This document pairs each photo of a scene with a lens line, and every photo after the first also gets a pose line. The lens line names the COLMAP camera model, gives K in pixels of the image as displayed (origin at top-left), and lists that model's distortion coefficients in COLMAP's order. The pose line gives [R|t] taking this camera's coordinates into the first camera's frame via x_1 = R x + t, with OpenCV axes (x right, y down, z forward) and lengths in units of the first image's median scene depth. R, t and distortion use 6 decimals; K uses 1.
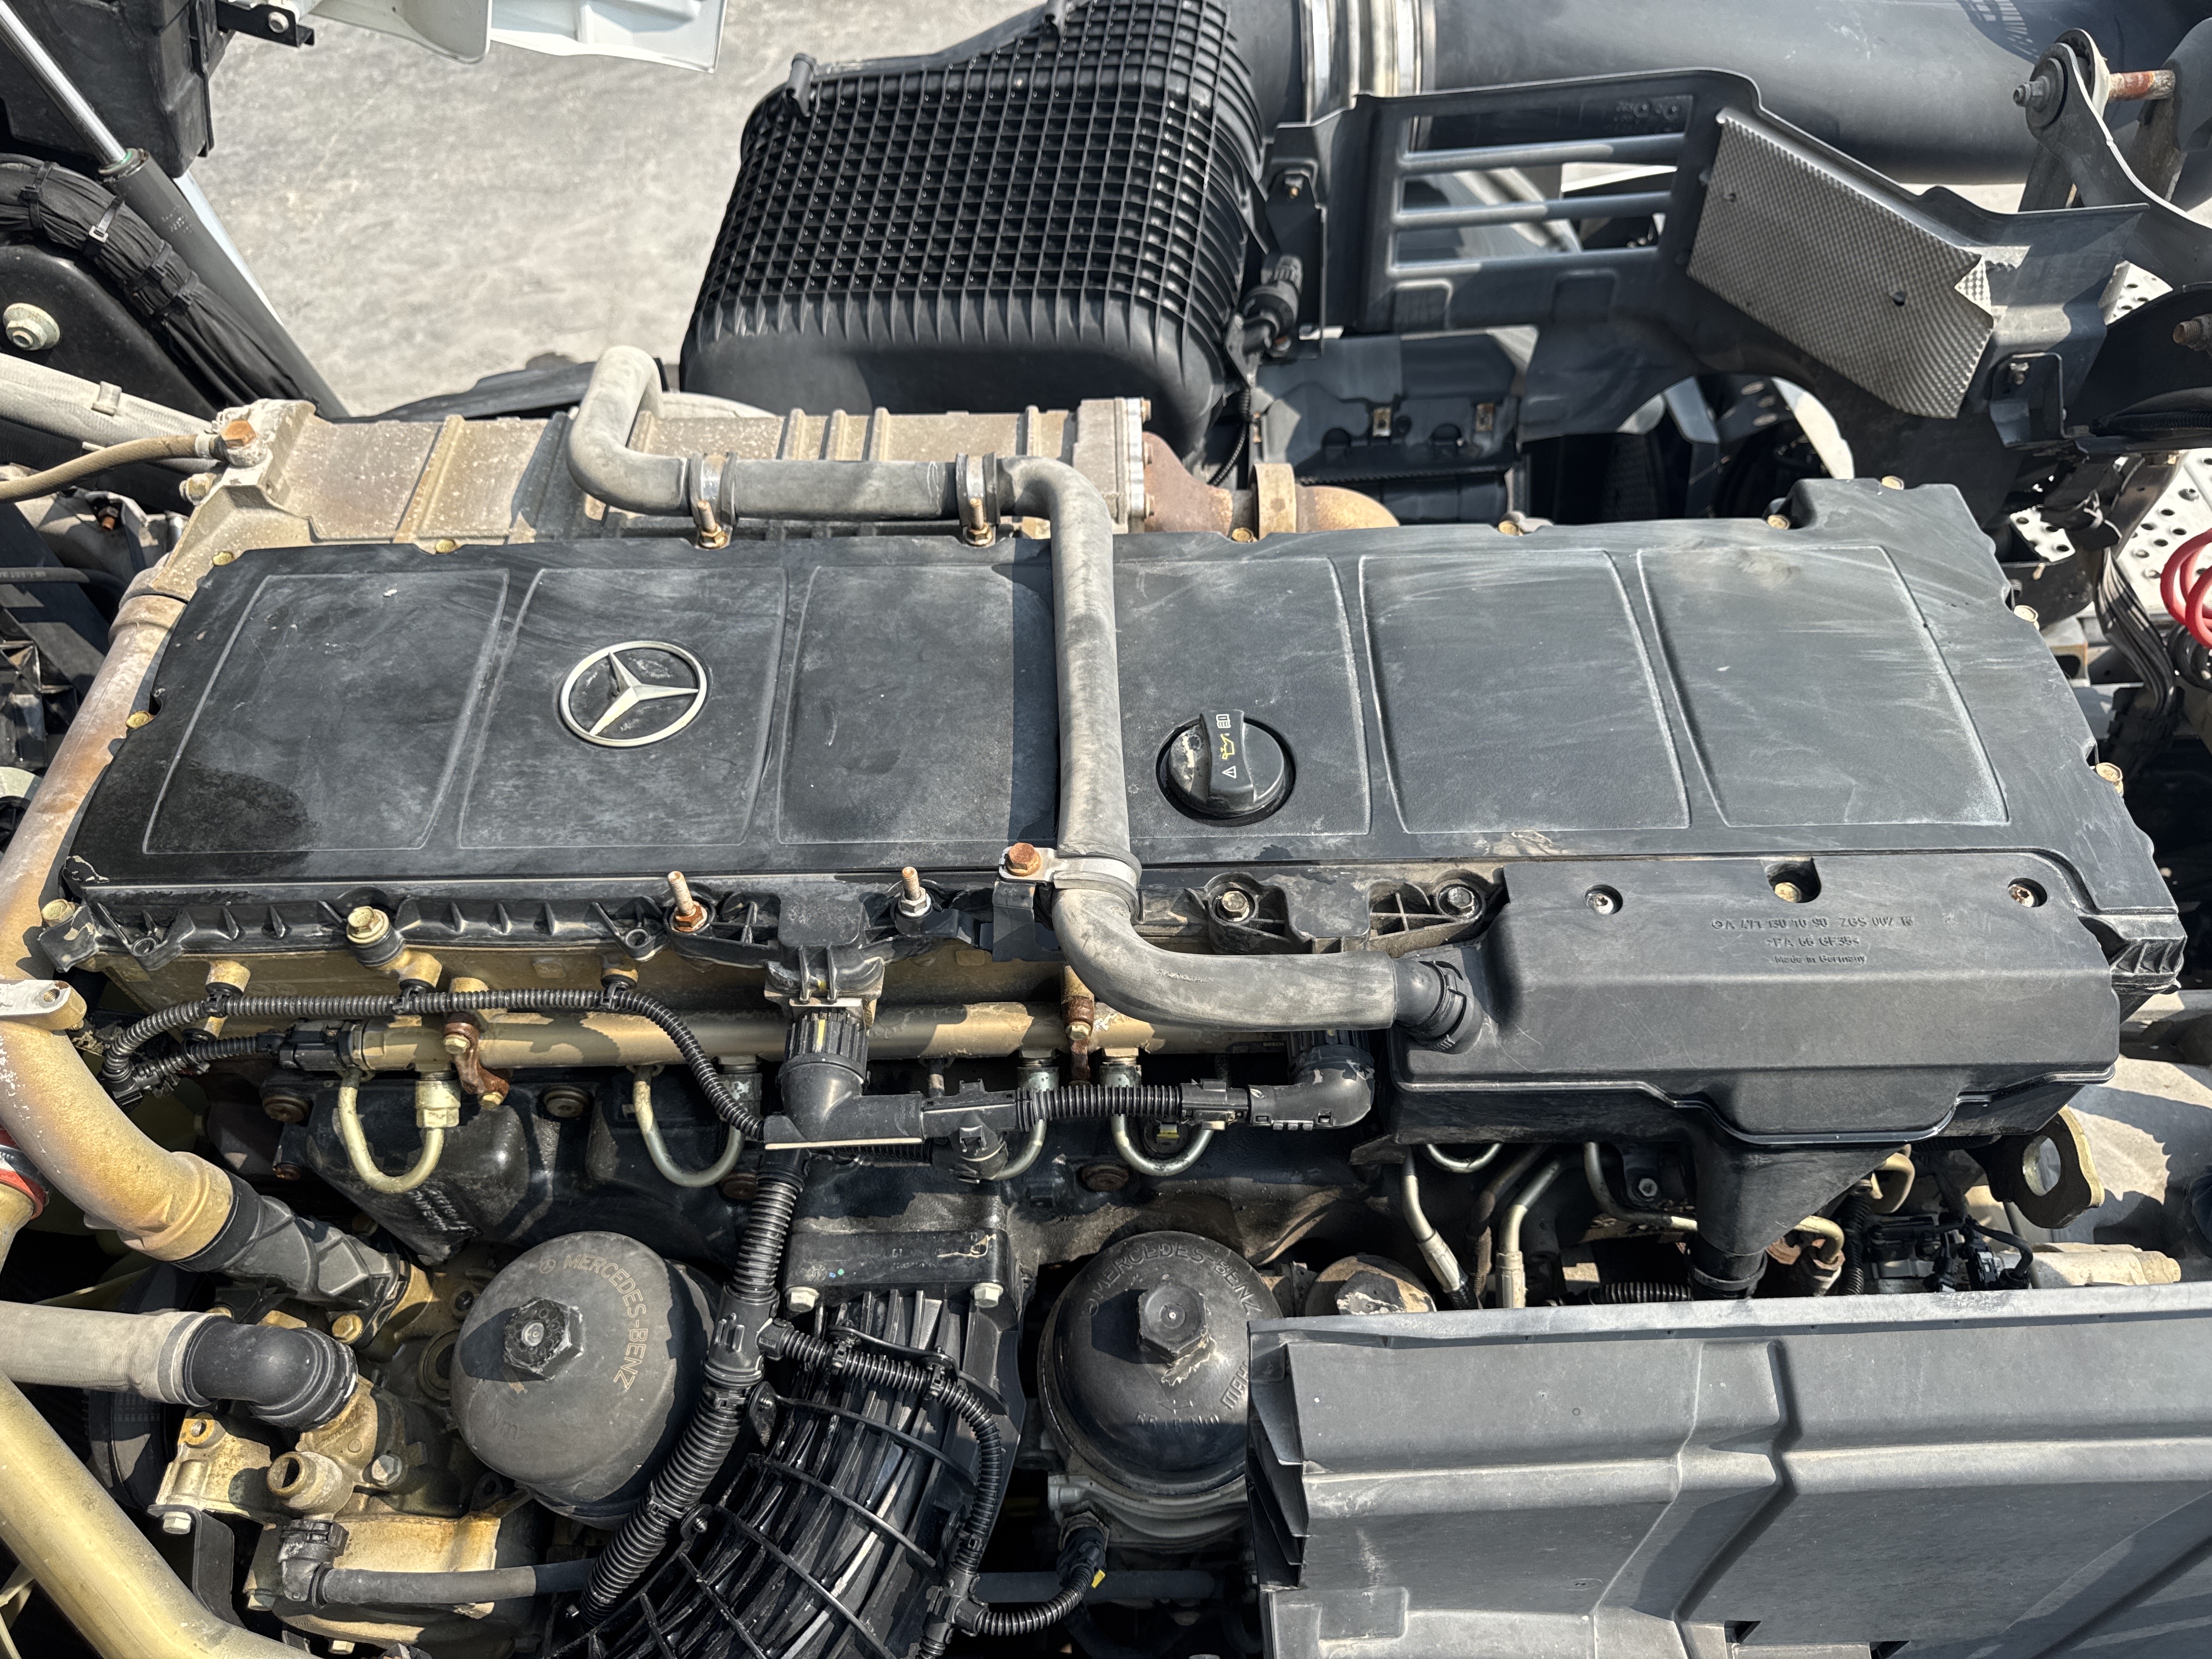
lens RADIAL K [[1597.0, 0, 1126.6], [0, 1597.0, 818.6], [0, 0, 1]] dist [0.027152, -0.044798]
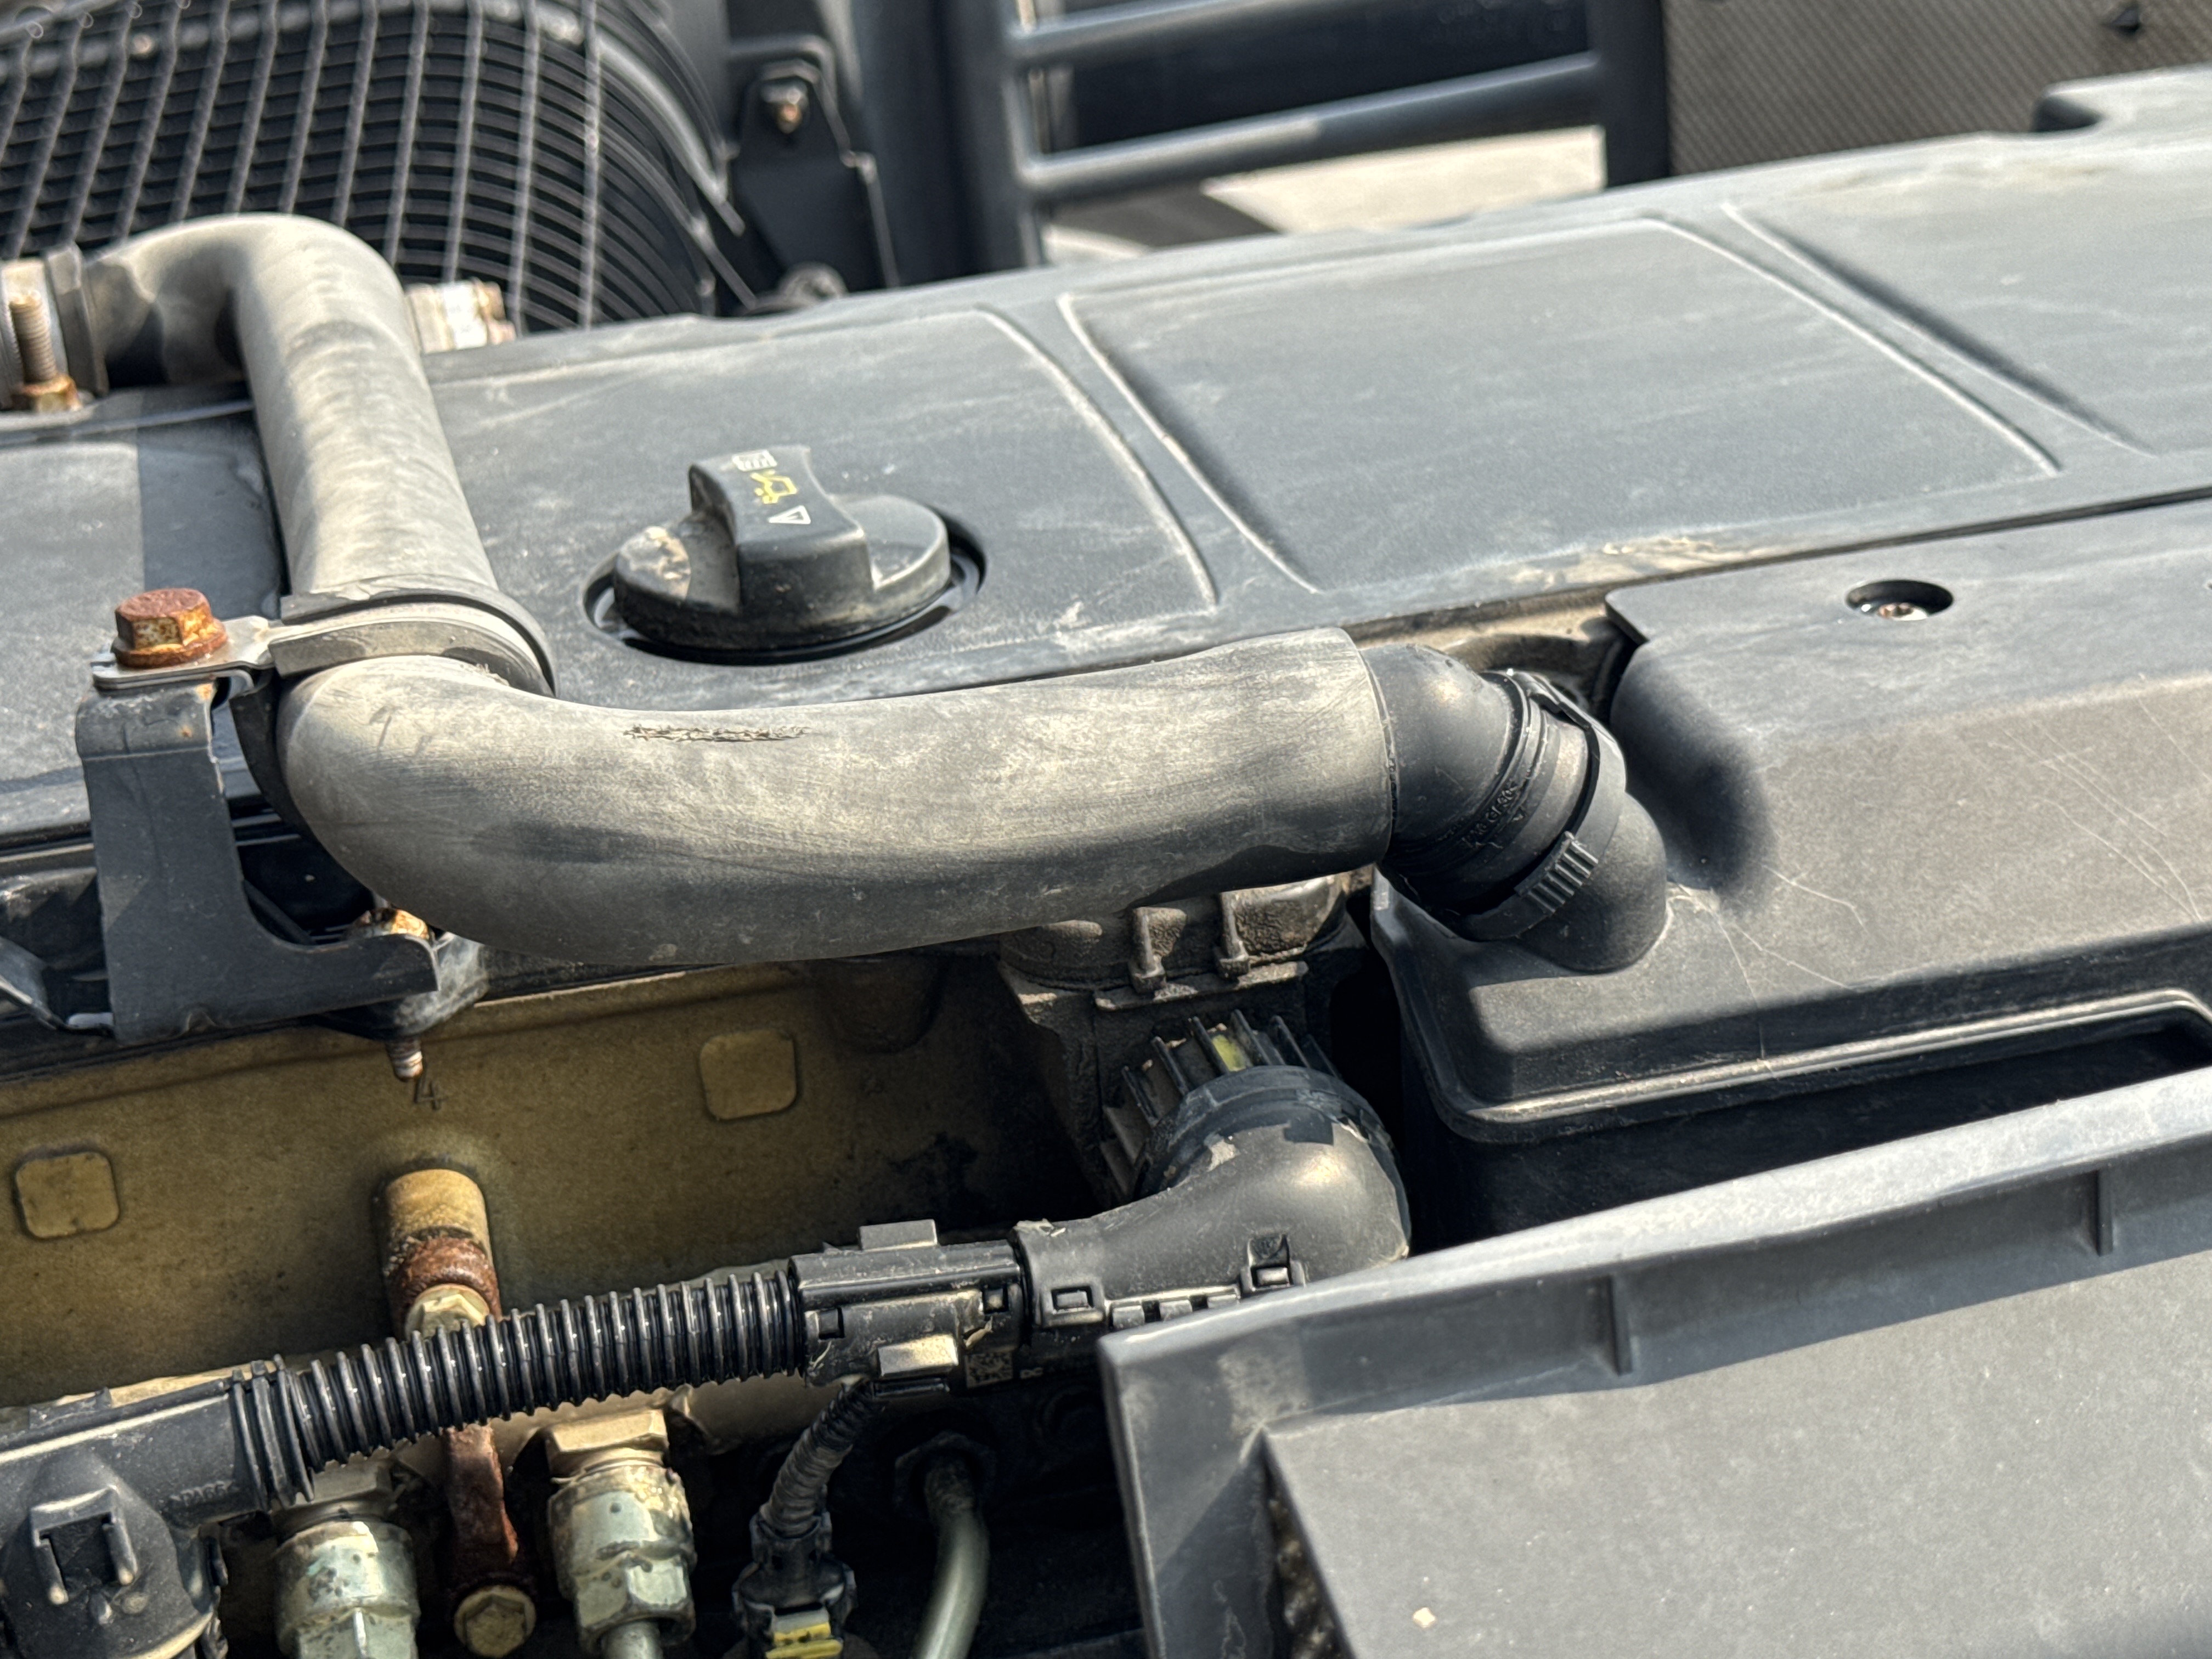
lens RADIAL K [[3567.6, 0, 937.2], [0, 3567.6, 852.1], [0, 0, 1]] dist [0.240459, 0.000000]
pose [[0.981563, -0.150063, 0.118382, -0.006092], [0.187918, 0.870841, -0.454227, 0.381062], [-0.034930, 0.468098, 0.882986, 0.334599]]
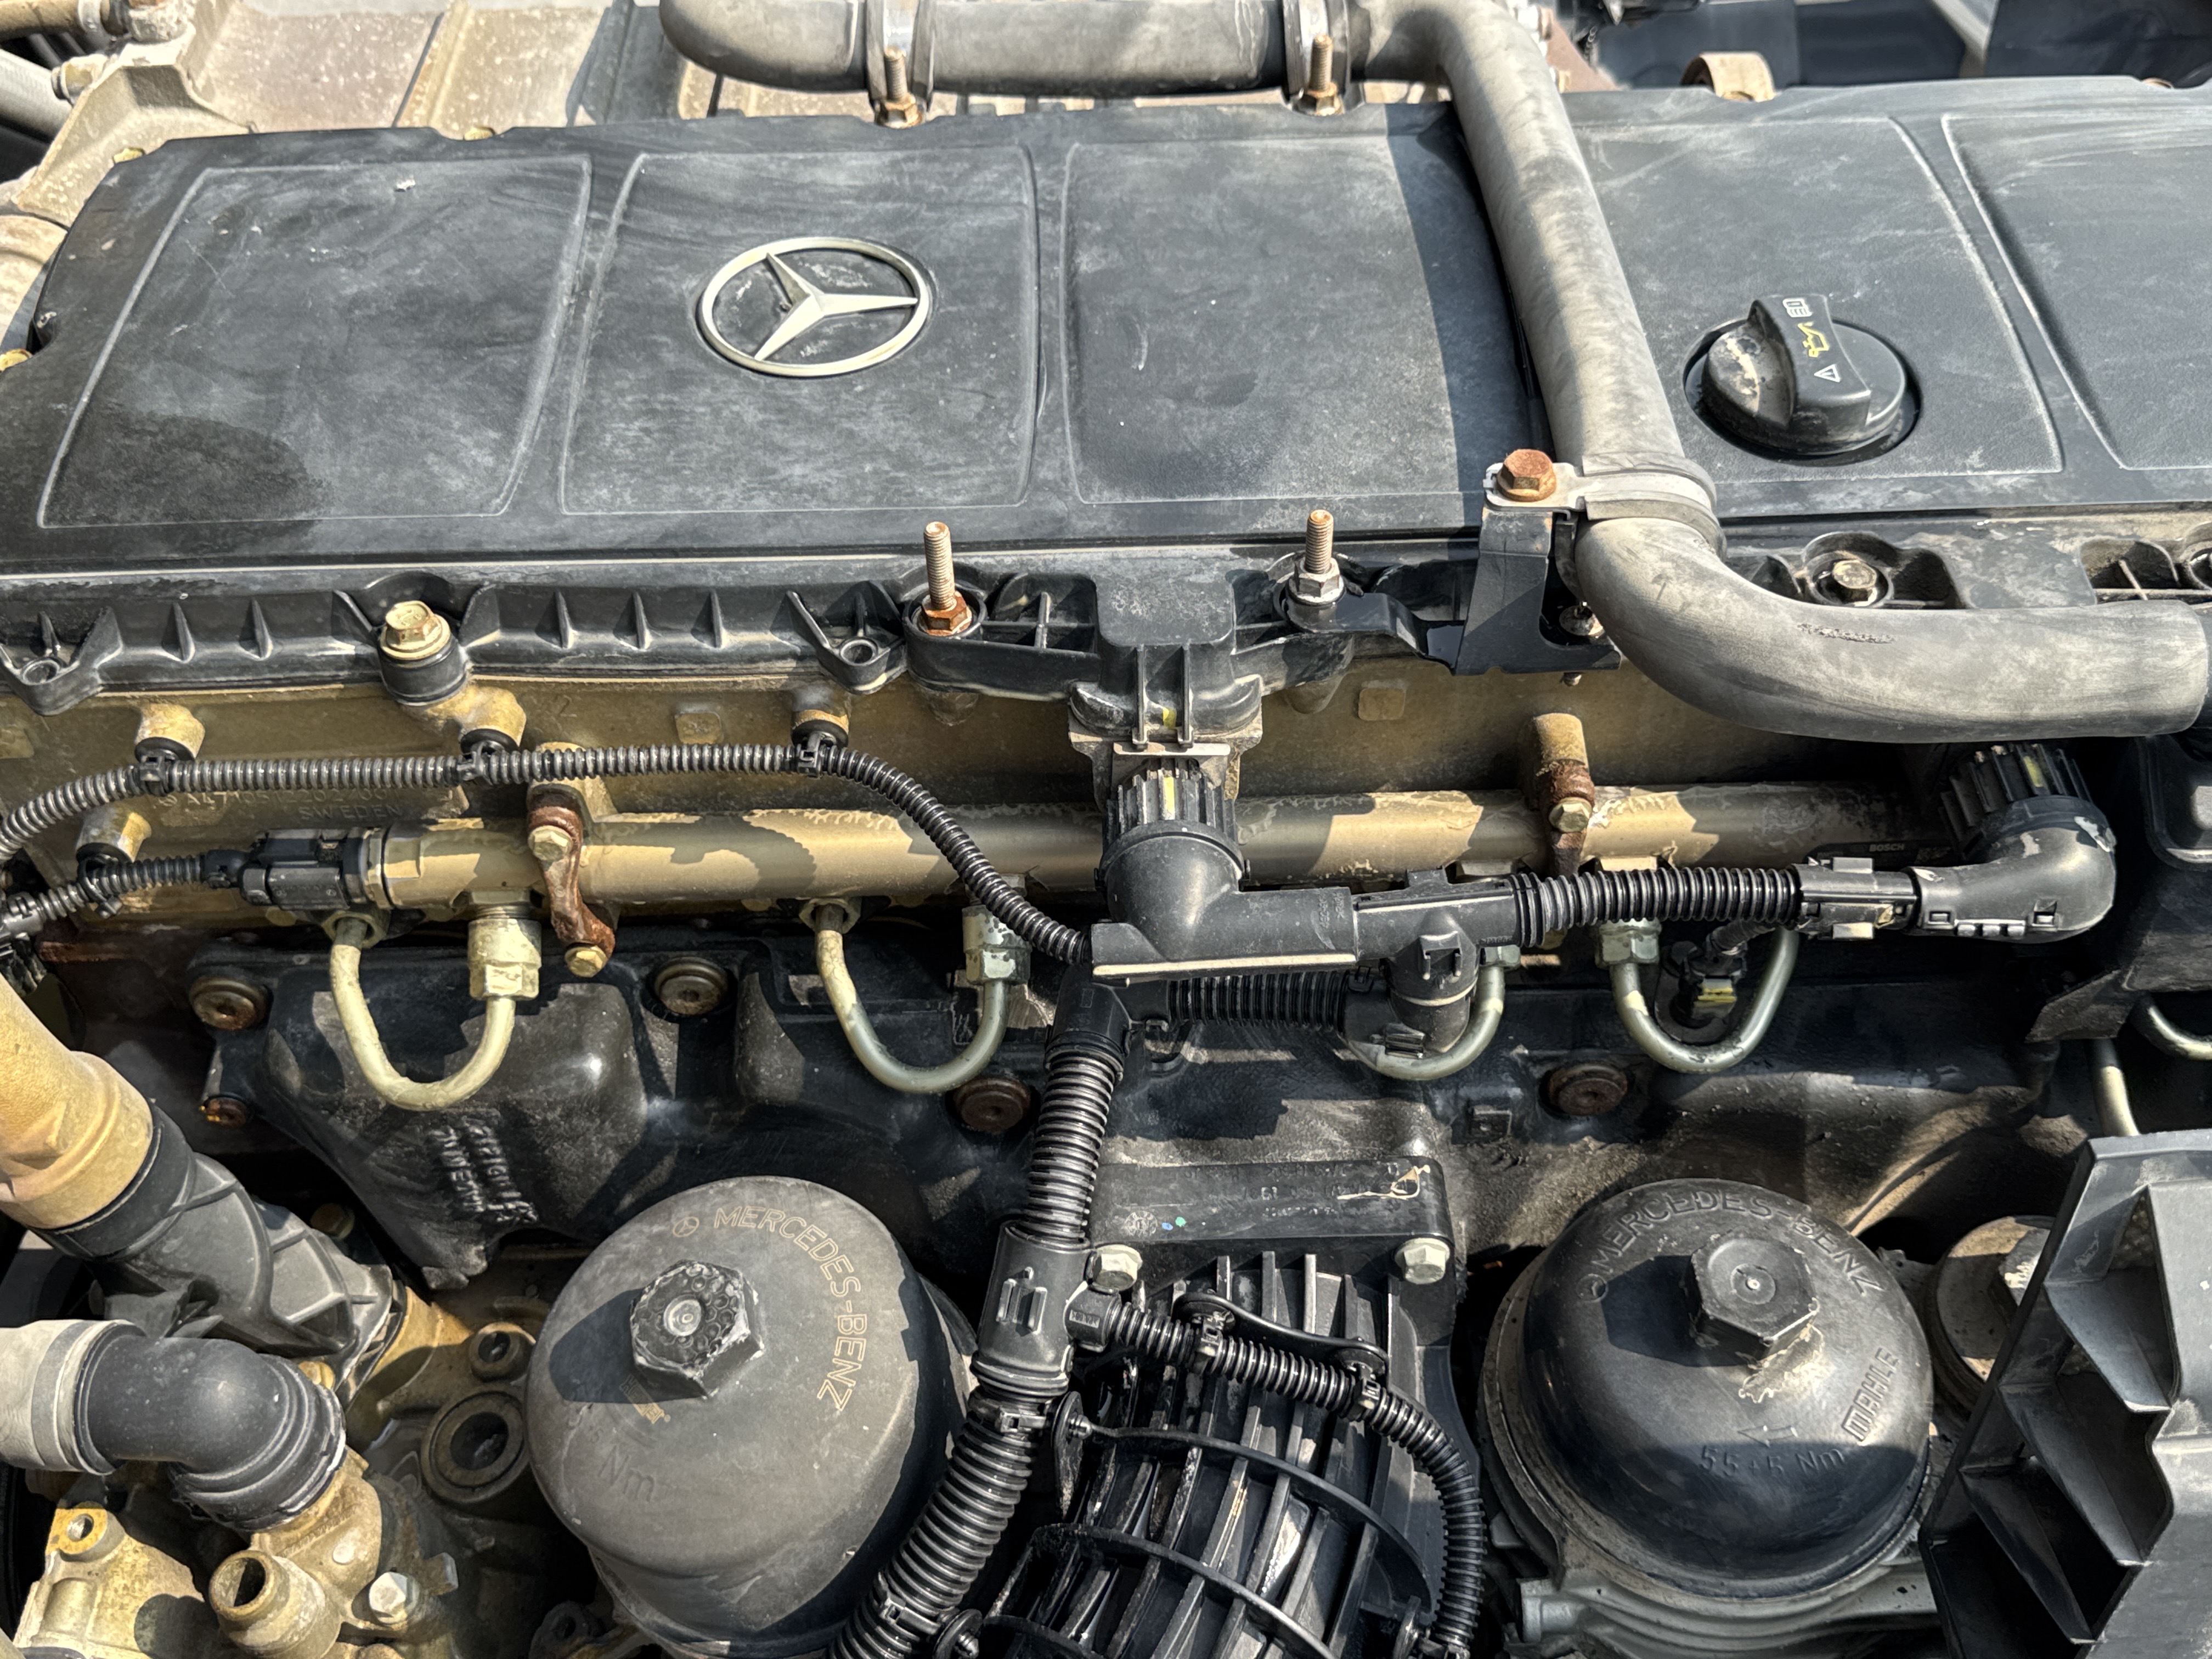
lens RADIAL K [[2199.6, 0, 1117.9], [0, 2199.6, 822.3], [0, 0, 1]] dist [0.040050, 0.000000]
pose [[0.999885, -0.011271, -0.010157, -0.190601], [0.010551, 0.997601, -0.068422, 0.188491], [0.010904, 0.068307, 0.997605, 0.166212]]
